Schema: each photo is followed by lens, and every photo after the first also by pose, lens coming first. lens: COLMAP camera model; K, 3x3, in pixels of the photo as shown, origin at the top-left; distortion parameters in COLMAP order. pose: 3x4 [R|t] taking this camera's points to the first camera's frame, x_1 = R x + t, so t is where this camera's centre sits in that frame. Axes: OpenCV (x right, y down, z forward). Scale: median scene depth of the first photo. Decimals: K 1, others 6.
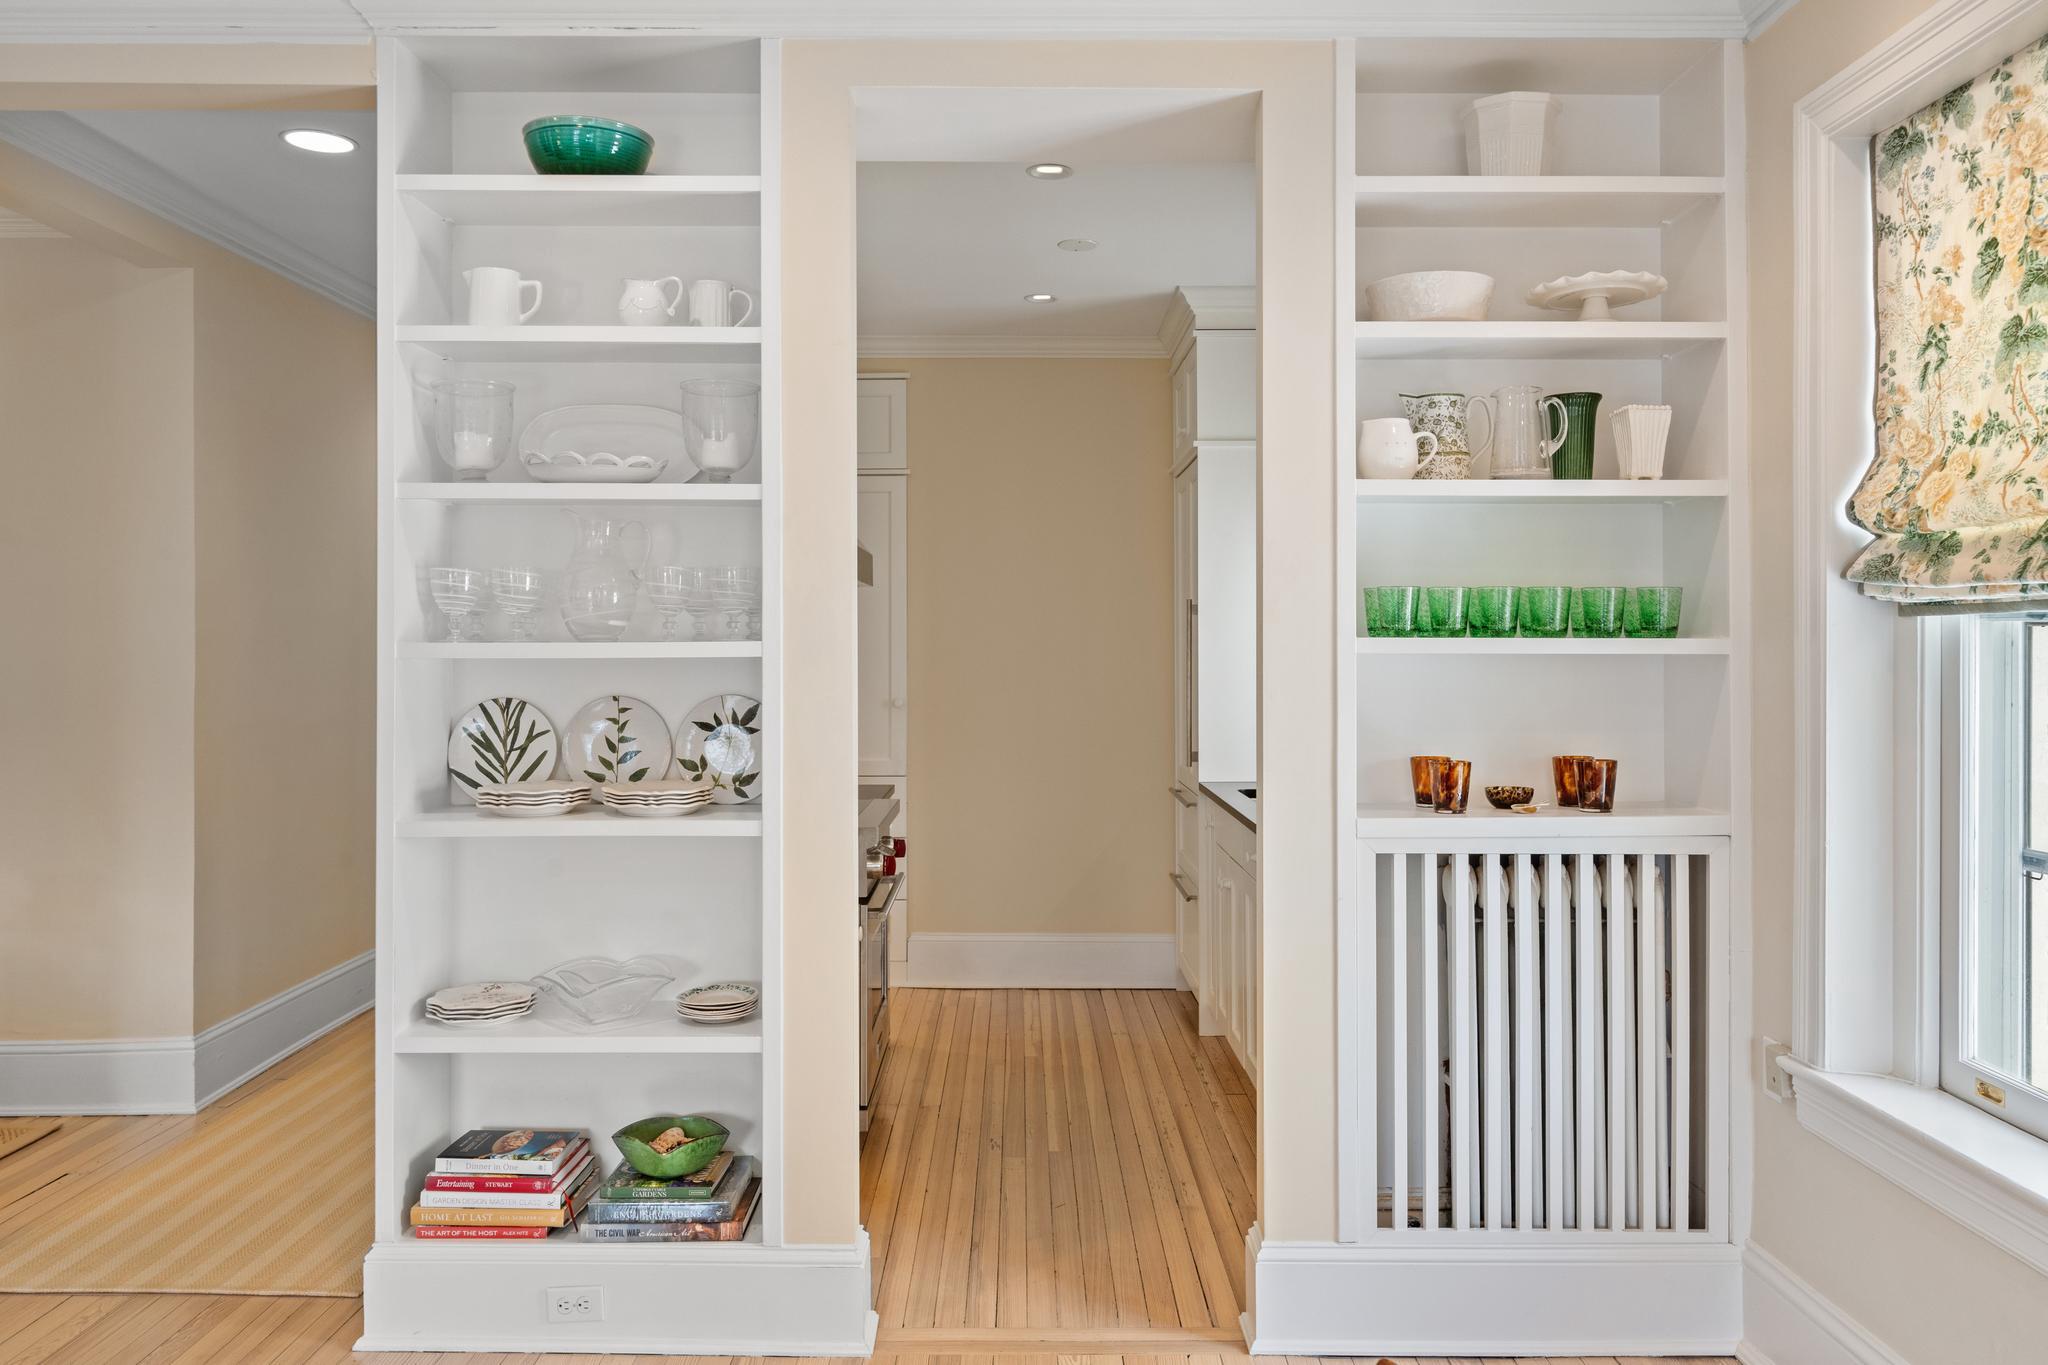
lens RADIAL K [[1525.4, 0, 1023.1], [0, 1525.4, 643.3], [0, 0, 1]] dist [0.003846, -0.000560]
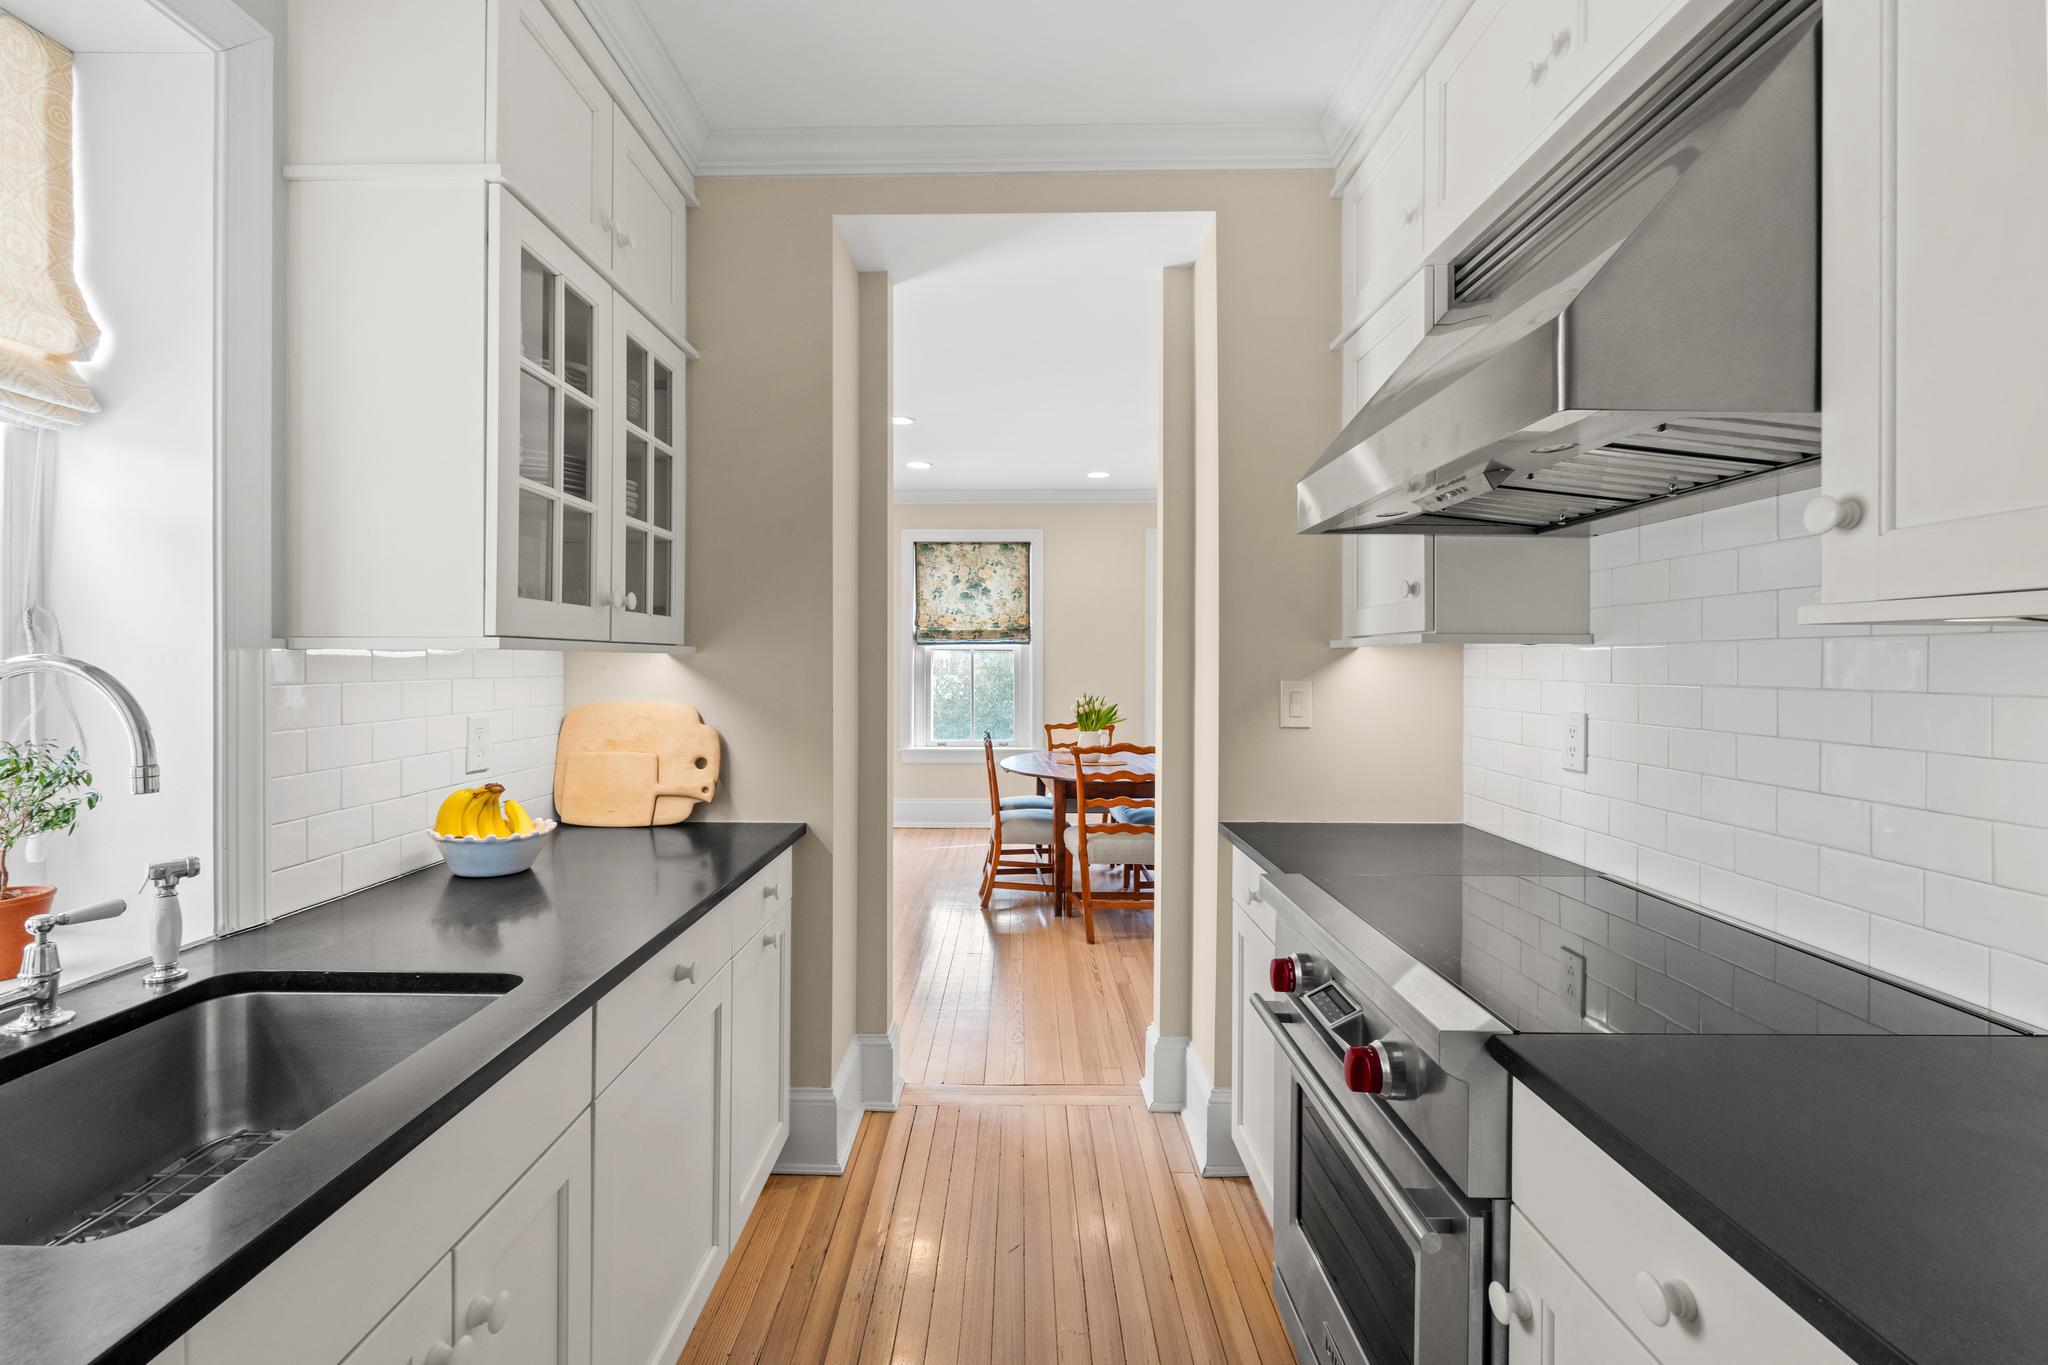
lens RADIAL K [[899.8, 0, 1005.7], [0, 899.8, 662.0], [0, 0, 1]] dist [-0.001356, 0.000004]
pose [[-0.999939, 0.000782, 0.010985, 0.029219], [0.000774, 0.999999, -0.000737, 0.026651], [-0.010986, -0.000729, -0.999939, 1.861523]]
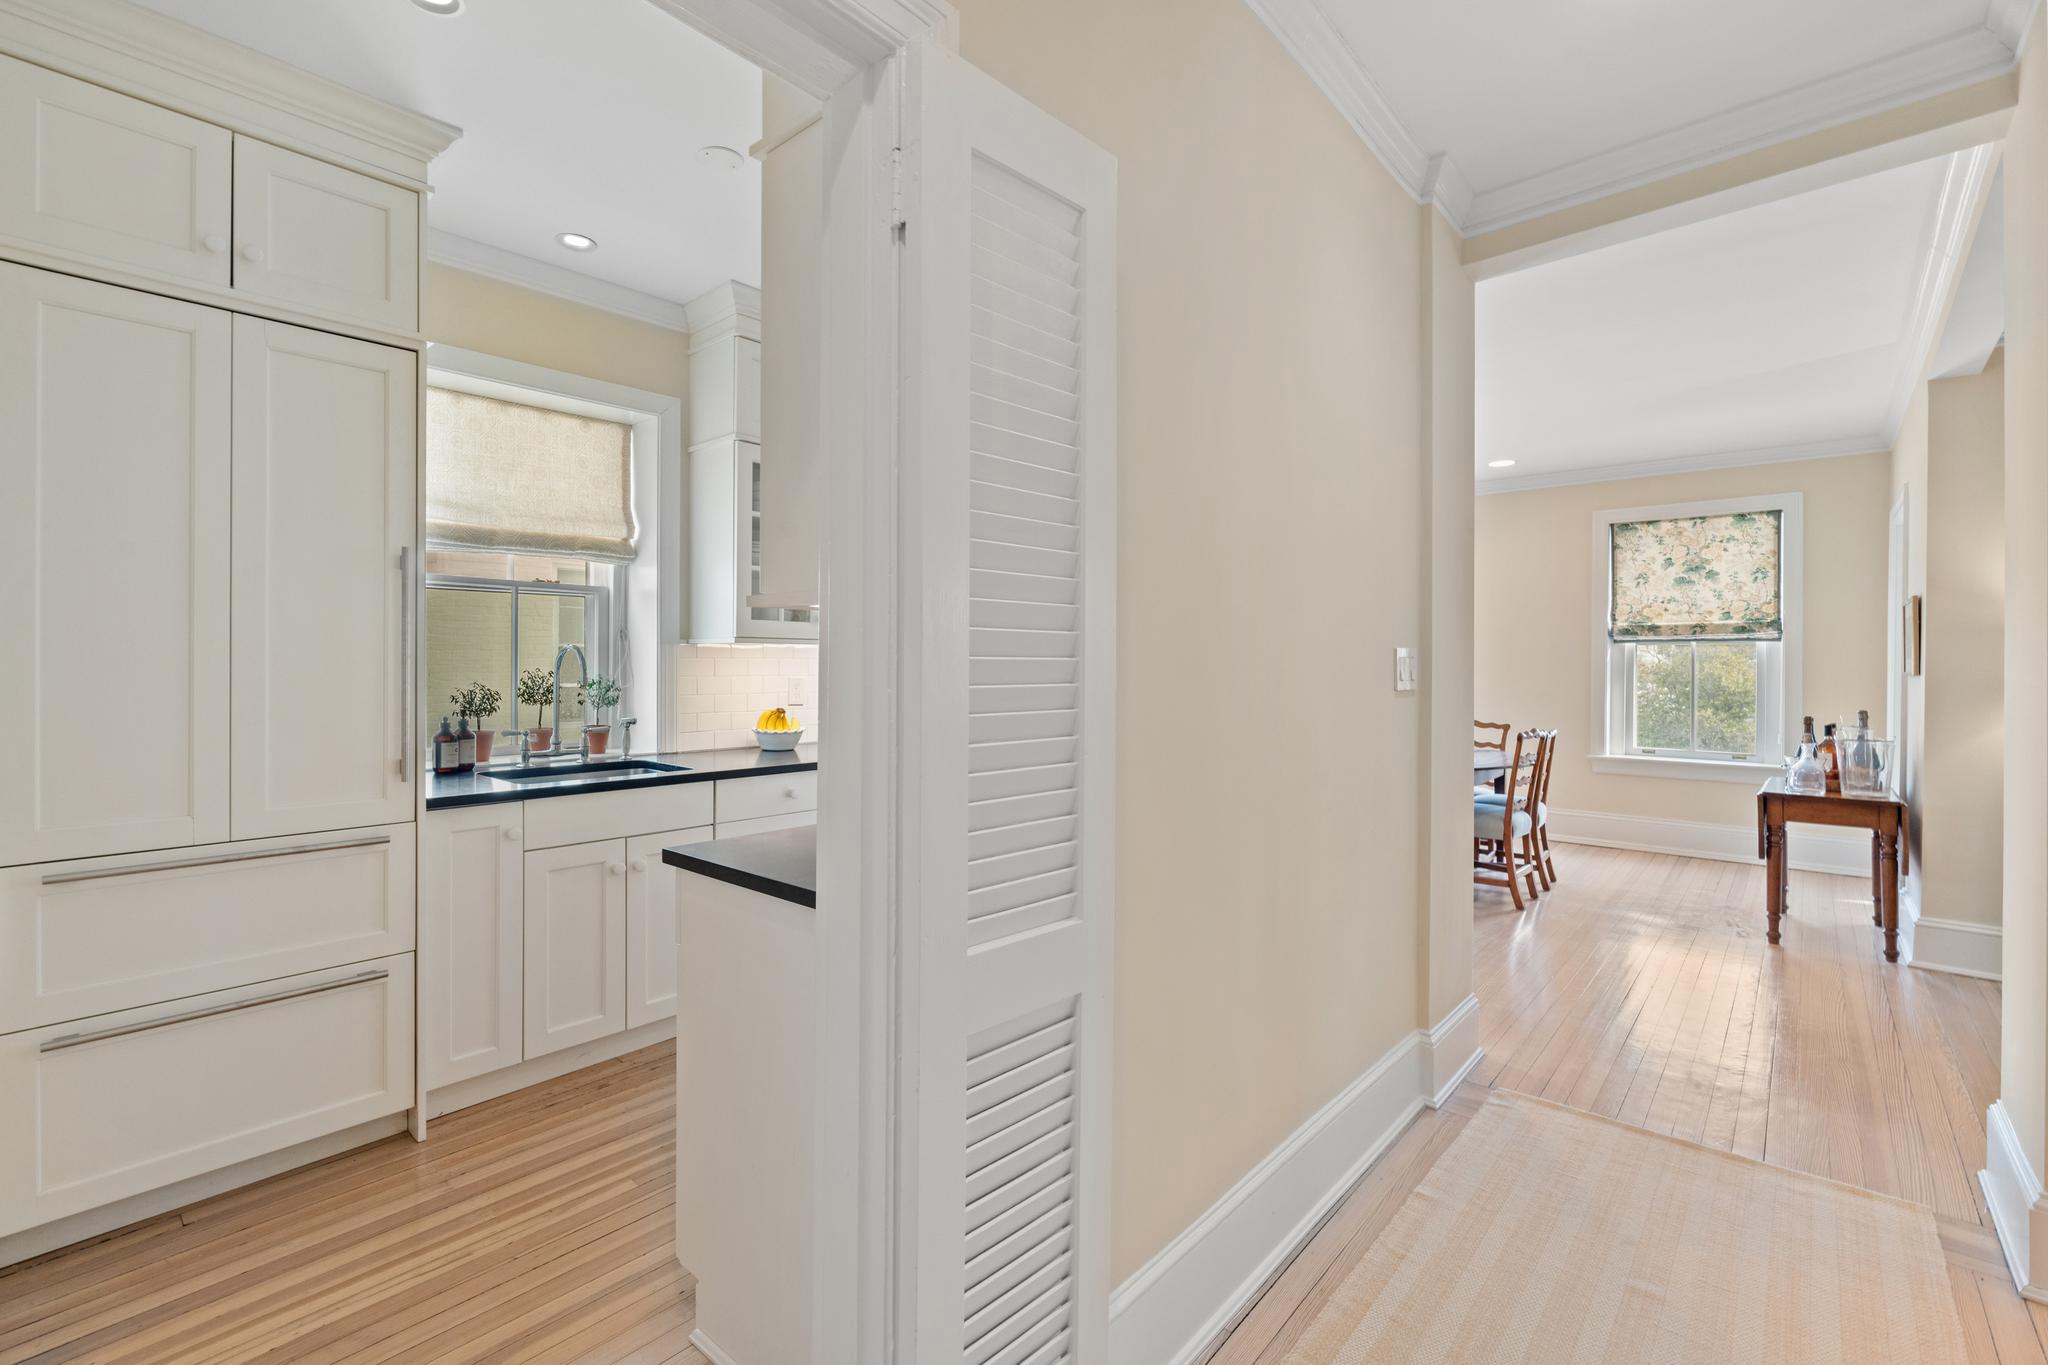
lens RADIAL K [[916.4, 0, 1034.1], [0, 916.4, 662.0], [0, 0, 1]] dist [-0.020752, 0.005345]
pose [[-0.755794, -0.000044, 0.654809, -0.694241], [-0.001788, 0.999996, -0.001997, 0.044173], [-0.654807, -0.002680, -0.755792, 1.991159]]
